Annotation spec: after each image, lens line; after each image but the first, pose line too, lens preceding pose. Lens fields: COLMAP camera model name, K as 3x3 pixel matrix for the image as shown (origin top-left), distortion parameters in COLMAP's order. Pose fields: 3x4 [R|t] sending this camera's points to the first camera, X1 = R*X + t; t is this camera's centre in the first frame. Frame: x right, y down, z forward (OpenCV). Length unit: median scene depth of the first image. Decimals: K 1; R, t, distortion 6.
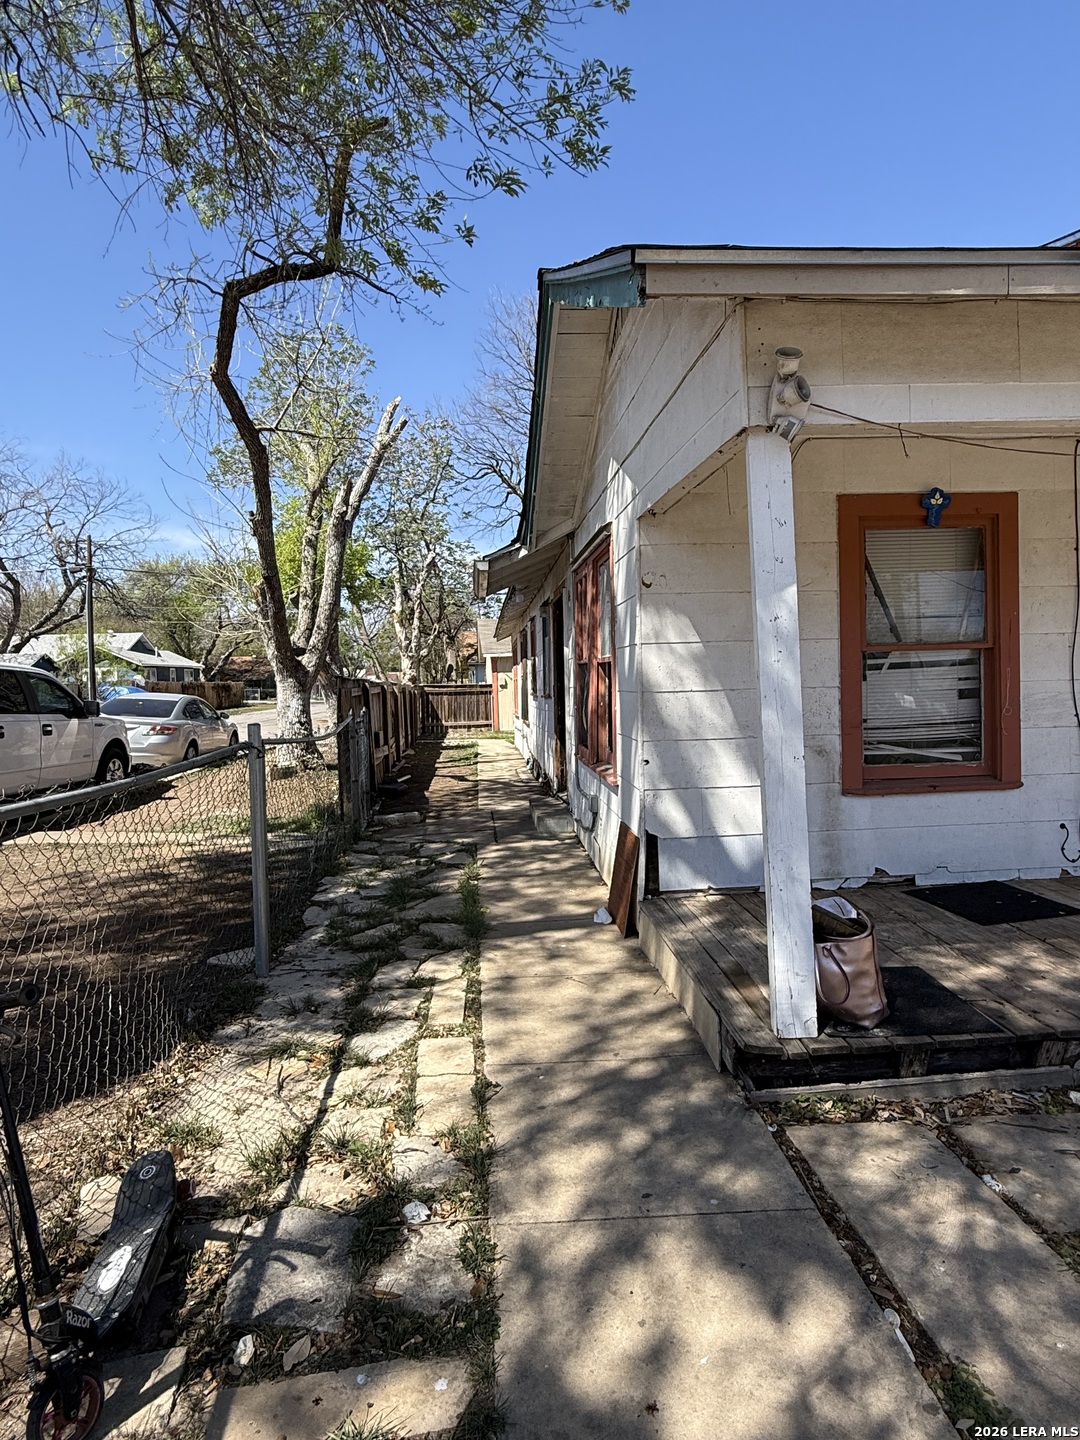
lens RADIAL K [[835.1, 0, 537.7], [0, 835.1, 713.5], [0, 0, 1]] dist [-0.000402, 0.005393]
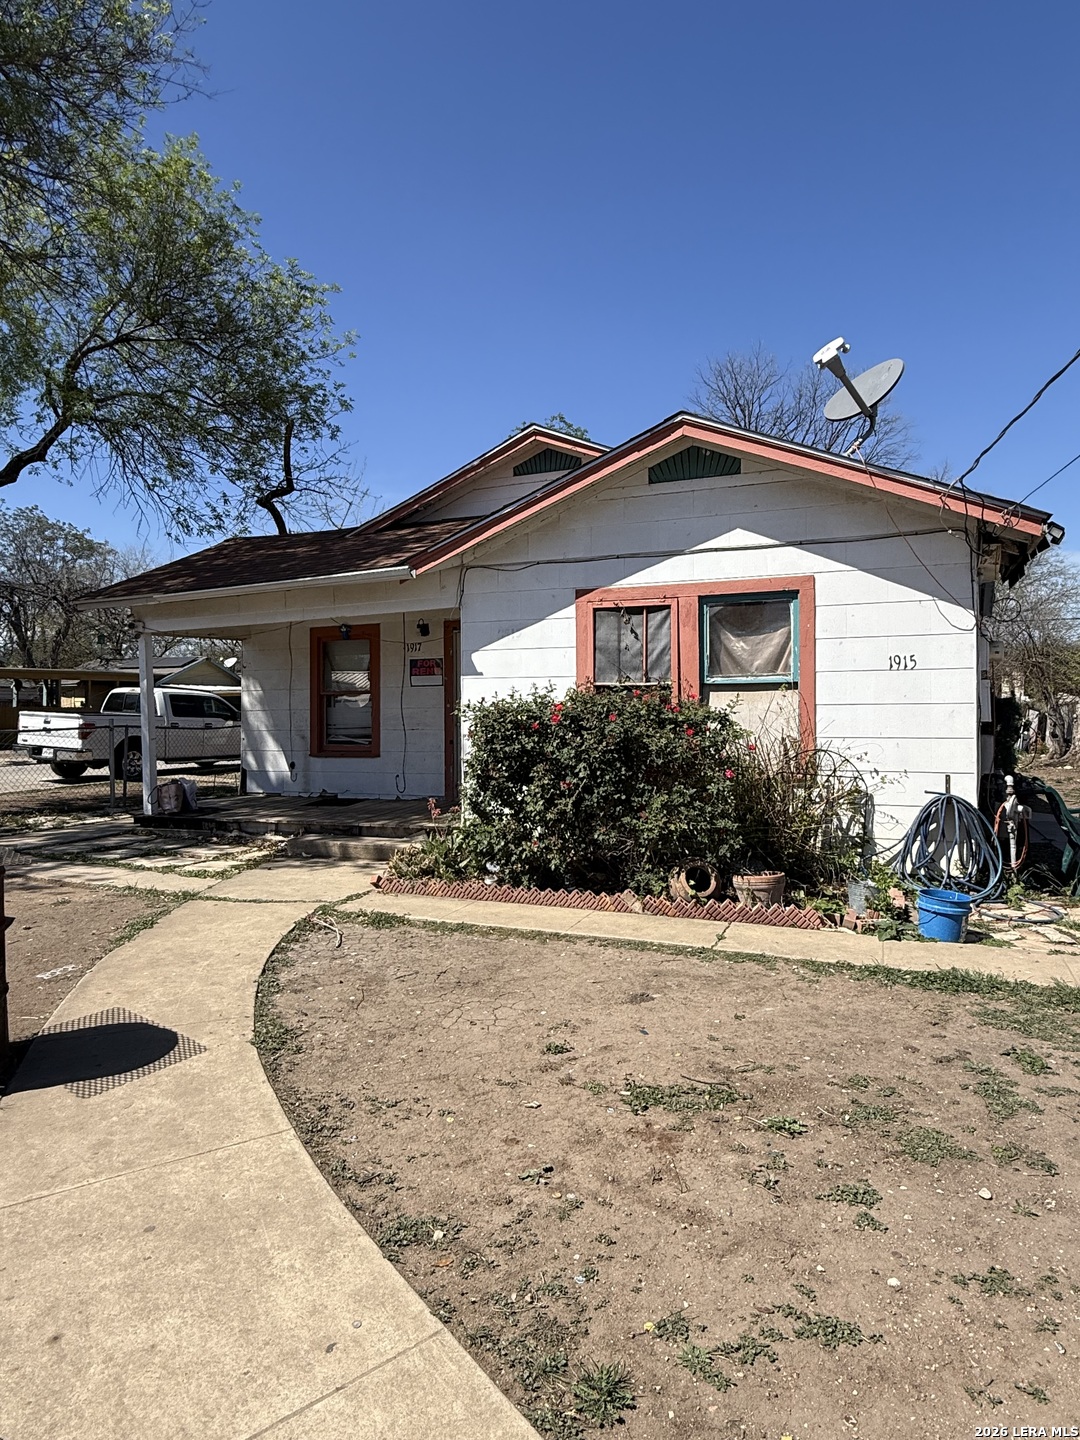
lens RADIAL K [[835.1, 0, 541.6], [0, 835.1, 712.2], [0, 0, 1]] dist [-0.000402, 0.005393]
pose [[0.894809, 0.019020, -0.446045, 1.961043], [-0.029479, 0.999429, -0.016520, -0.005703], [0.445476, 0.027931, 0.894858, -0.790625]]
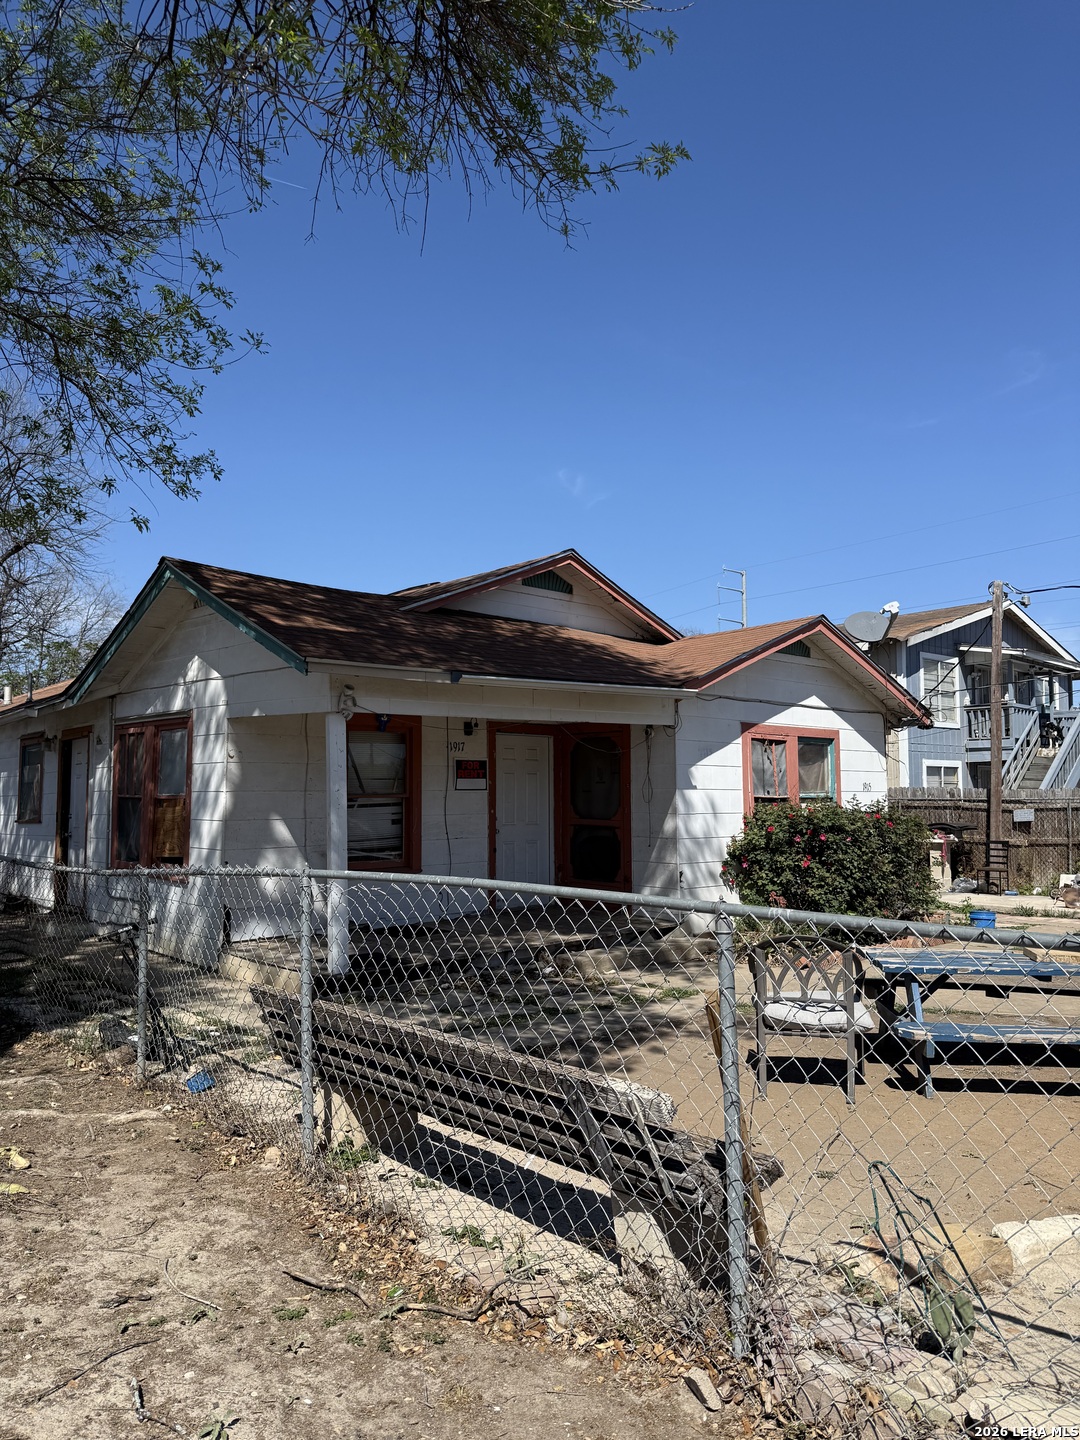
lens RADIAL K [[1012.7, 0, 536.7], [0, 1012.7, 718.6], [0, 0, 1]] dist [0.039296, -0.053125]
pose [[0.795089, 0.070844, 0.602341, -0.618037], [0.003852, 0.992544, -0.121823, 0.025156], [-0.606481, 0.099180, 0.788888, -0.998453]]
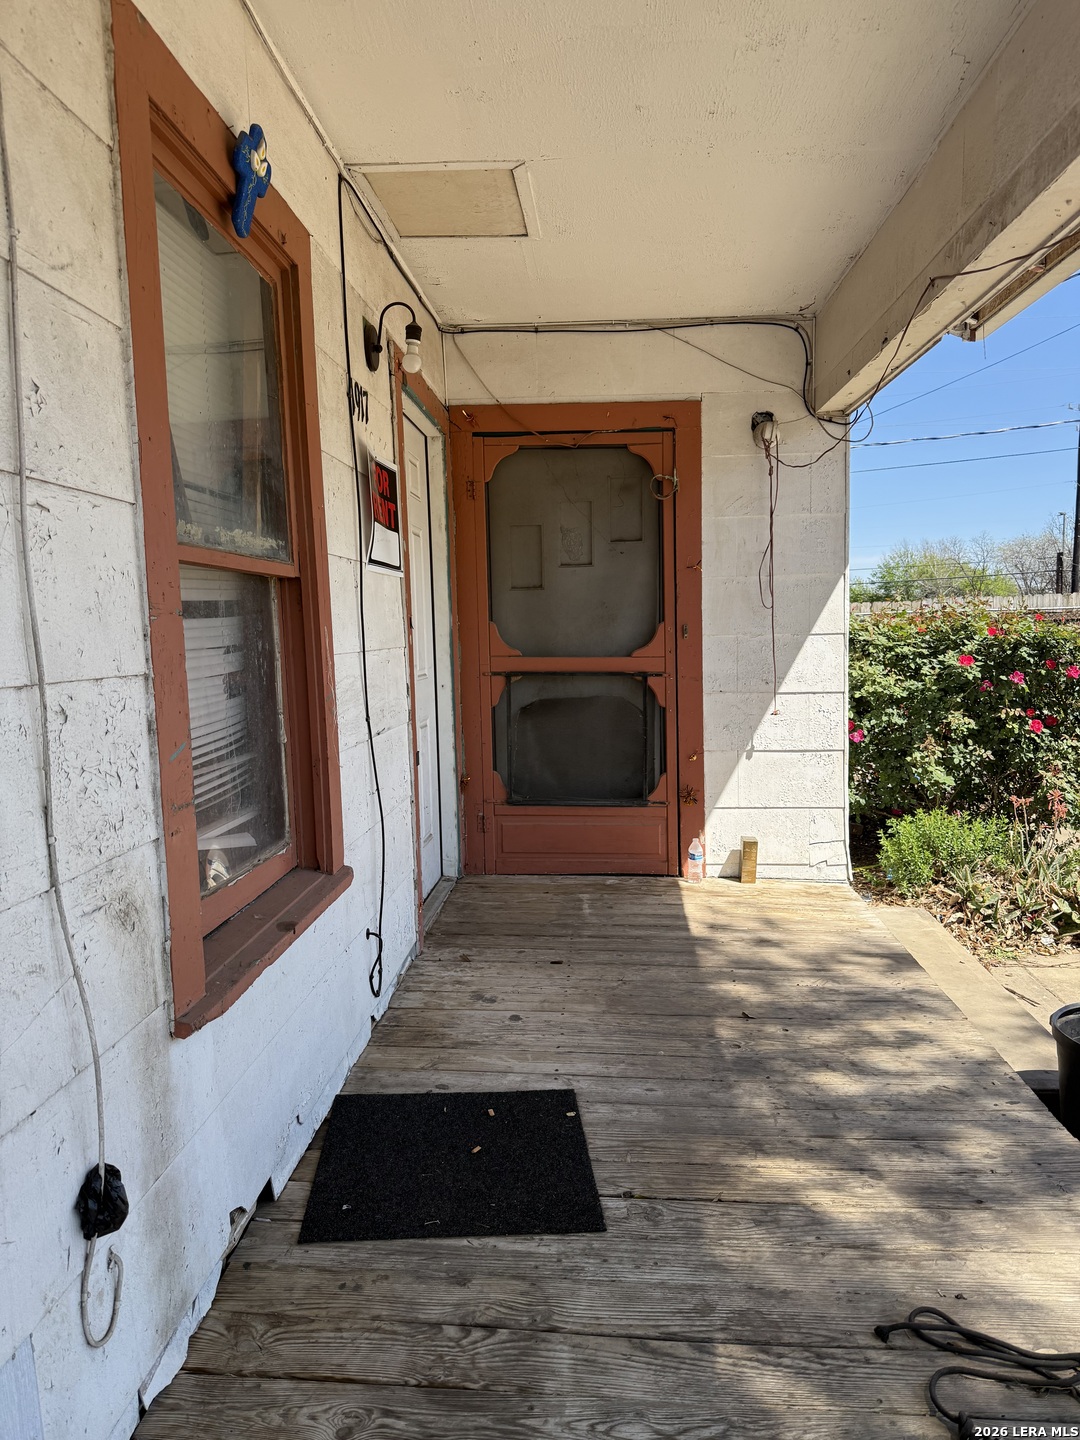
lens RADIAL K [[1012.7, 0, 540.0], [0, 1012.7, 724.5], [0, 0, 1]] dist [0.039296, -0.053125]
pose [[0.149084, -0.074636, 0.986004, 0.003631], [0.041761, 0.996733, 0.069134, -0.035624], [-0.987942, 0.030870, 0.151713, 0.823883]]
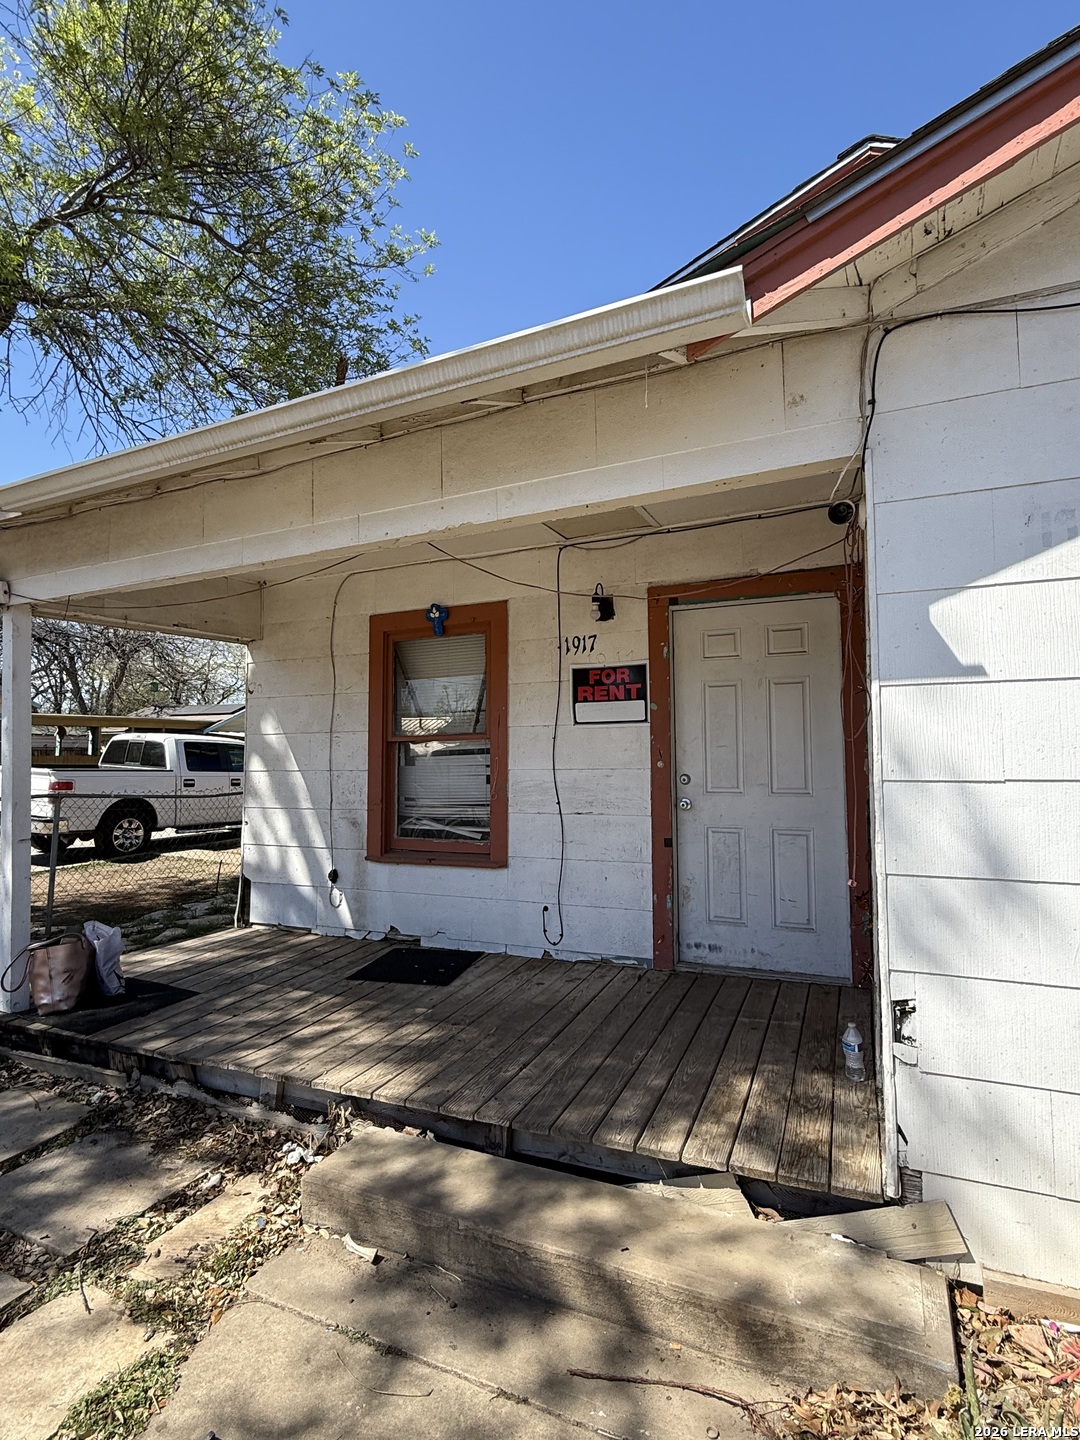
lens RADIAL K [[741.2, 0, 538.5], [0, 741.2, 716.2], [0, 0, 1]] dist [-0.005892, 0.002998]
pose [[0.877435, -0.008939, -0.479612, 1.088656], [-0.028475, 0.997093, -0.070678, -0.041255], [0.478850, 0.075672, 0.874629, 0.165410]]
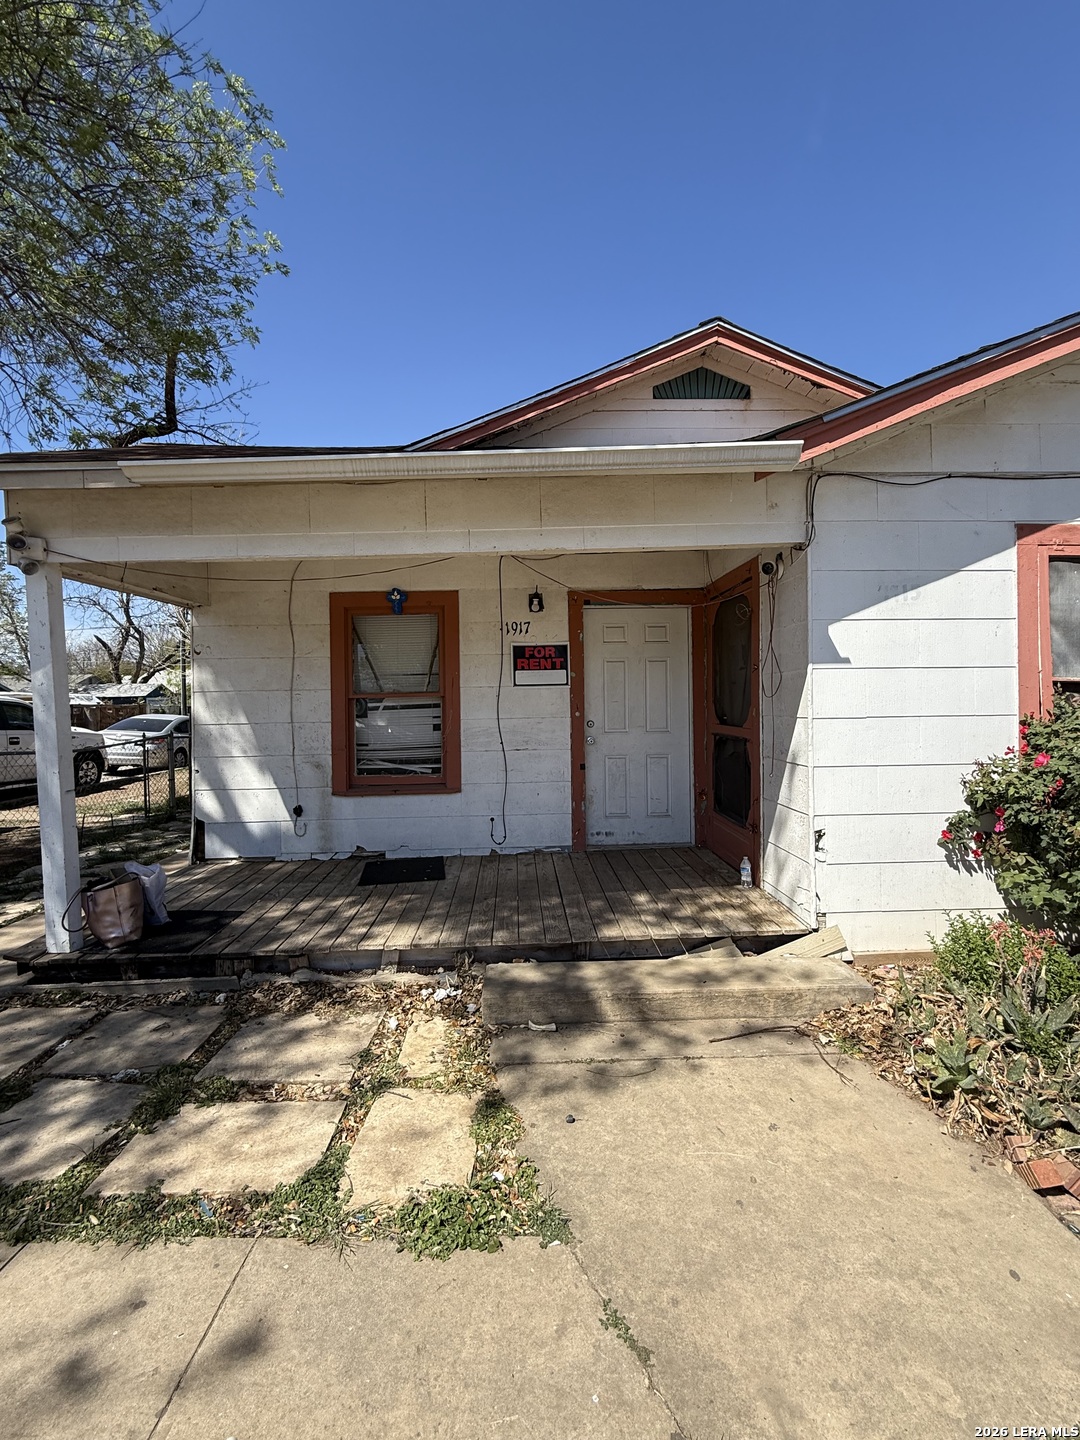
lens RADIAL K [[614.7, 0, 538.2], [0, 614.7, 715.3], [0, 0, 1]] dist [-0.001701, -0.000715]
pose [[0.998675, 0.010065, -0.050459, 0.774074], [-0.011137, 0.999717, -0.021014, -0.024868], [0.050233, 0.021548, 0.998505, -0.066288]]
